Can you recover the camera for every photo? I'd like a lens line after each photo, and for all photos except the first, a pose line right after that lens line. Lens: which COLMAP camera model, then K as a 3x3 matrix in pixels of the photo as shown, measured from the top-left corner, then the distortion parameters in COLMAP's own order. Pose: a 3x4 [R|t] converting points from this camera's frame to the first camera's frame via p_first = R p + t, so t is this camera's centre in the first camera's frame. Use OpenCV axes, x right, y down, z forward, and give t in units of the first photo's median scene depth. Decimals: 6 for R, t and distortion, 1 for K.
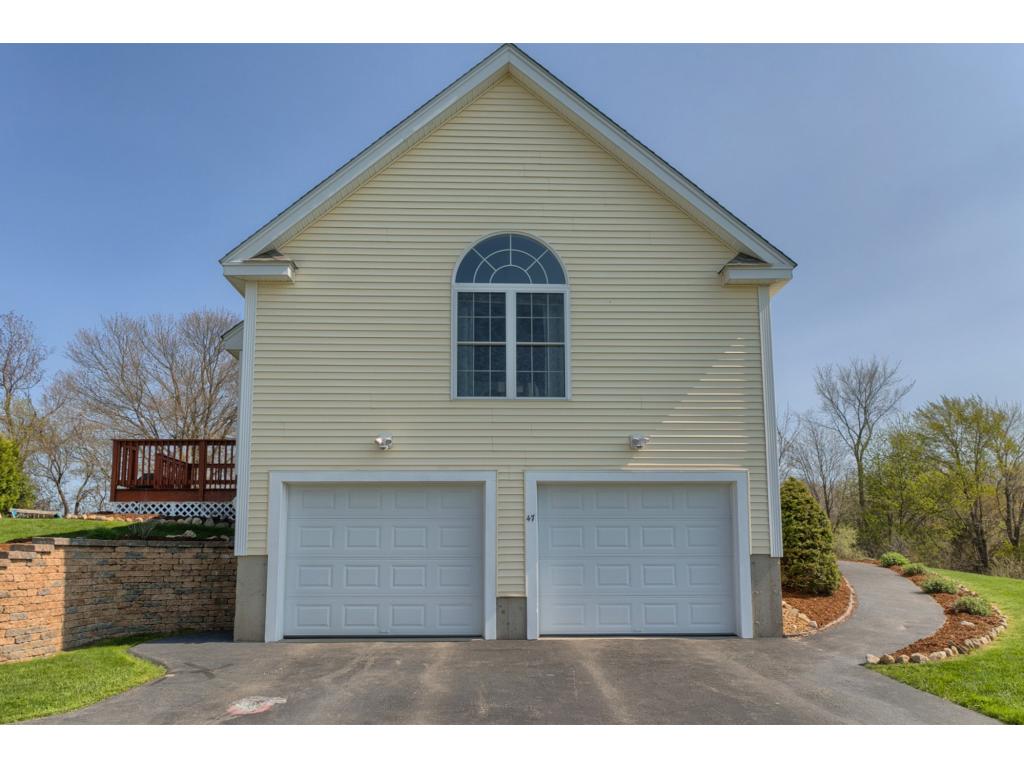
lens RADIAL K [[813.3, 0, 512.0], [0, 813.3, 384.0], [0, 0, 1]] dist [0.004222, 0.003096]
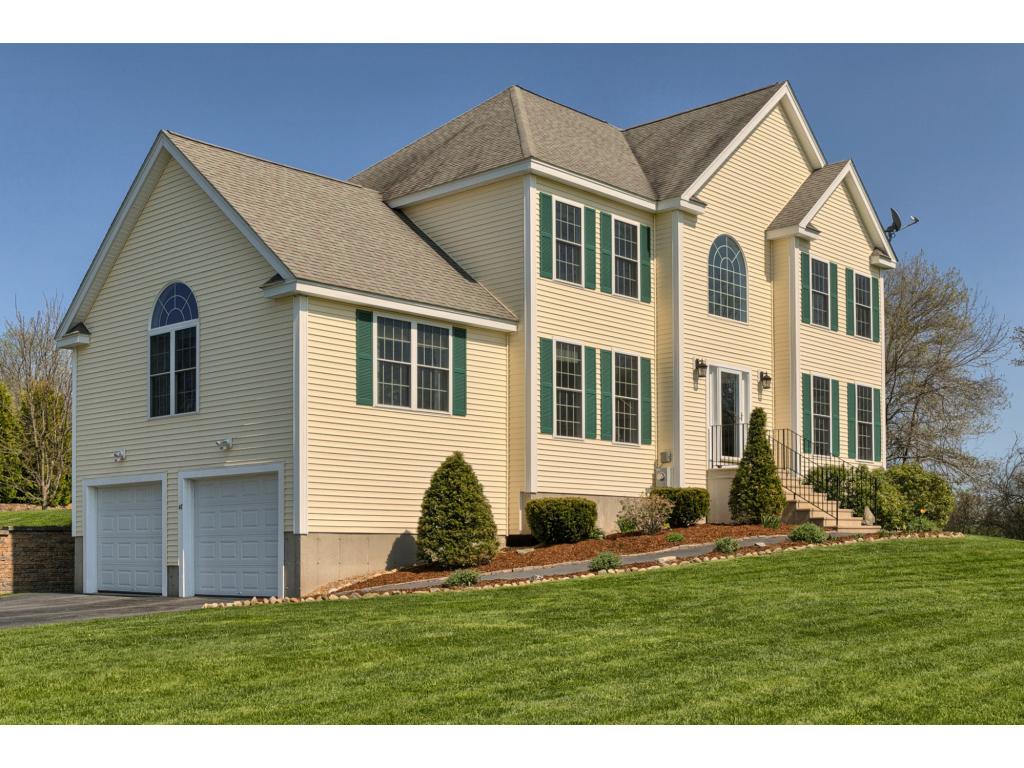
lens RADIAL K [[1243.9, 0, 512.0], [0, 1243.9, 384.0], [0, 0, 1]] dist [0.012250, 0.018434]
pose [[0.705805, -0.094405, -0.702088, 1.755884], [0.156584, 0.987357, 0.024650, 0.004049], [0.690884, -0.127334, 0.711664, -0.032455]]
